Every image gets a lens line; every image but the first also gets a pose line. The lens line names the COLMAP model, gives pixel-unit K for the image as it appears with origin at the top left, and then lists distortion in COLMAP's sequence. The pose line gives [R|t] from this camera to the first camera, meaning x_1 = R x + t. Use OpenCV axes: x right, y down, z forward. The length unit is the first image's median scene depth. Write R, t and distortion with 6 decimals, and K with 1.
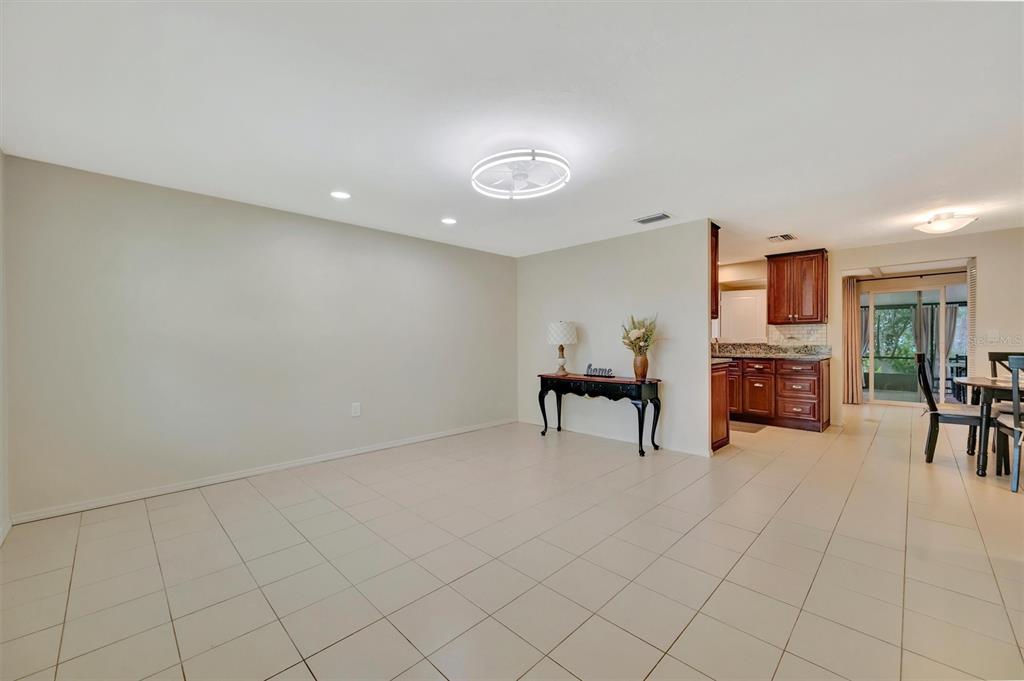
lens RADIAL K [[409.3, 0, 512.7], [0, 409.3, 339.7], [0, 0, 1]] dist [-0.000061, -0.004861]
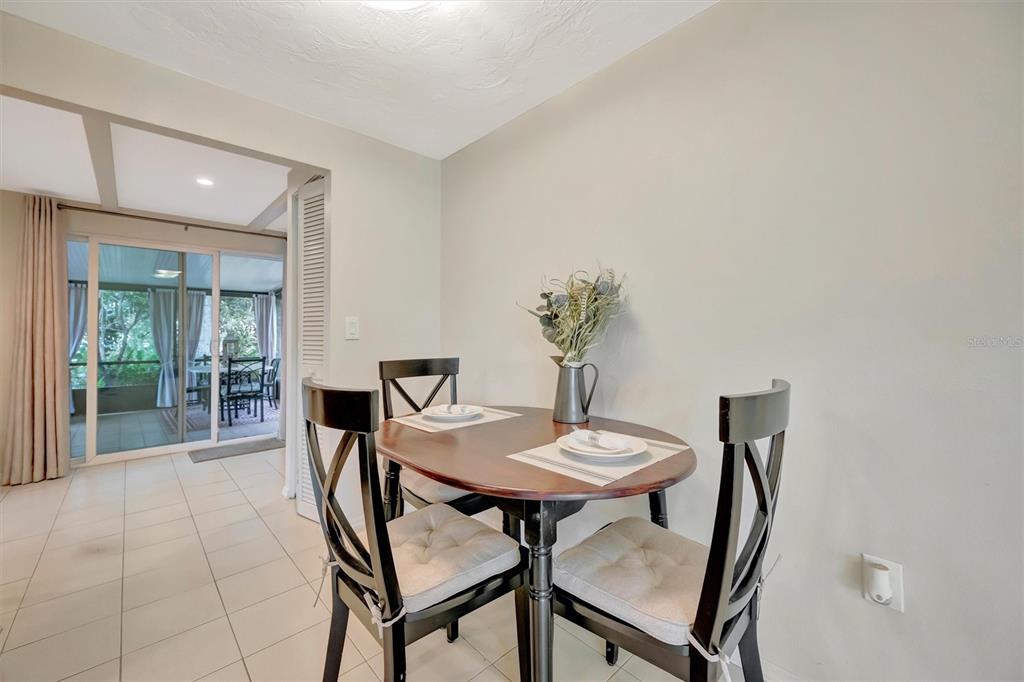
lens RADIAL K [[409.3, 0, 512.7], [0, 409.3, 340.2], [0, 0, 1]] dist [-0.000061, -0.004861]
pose [[0.033091, 0.005082, 0.999439, 0.393603], [-0.012331, 0.999913, -0.004676, 0.003647], [-0.999376, -0.012169, 0.033151, 0.461685]]
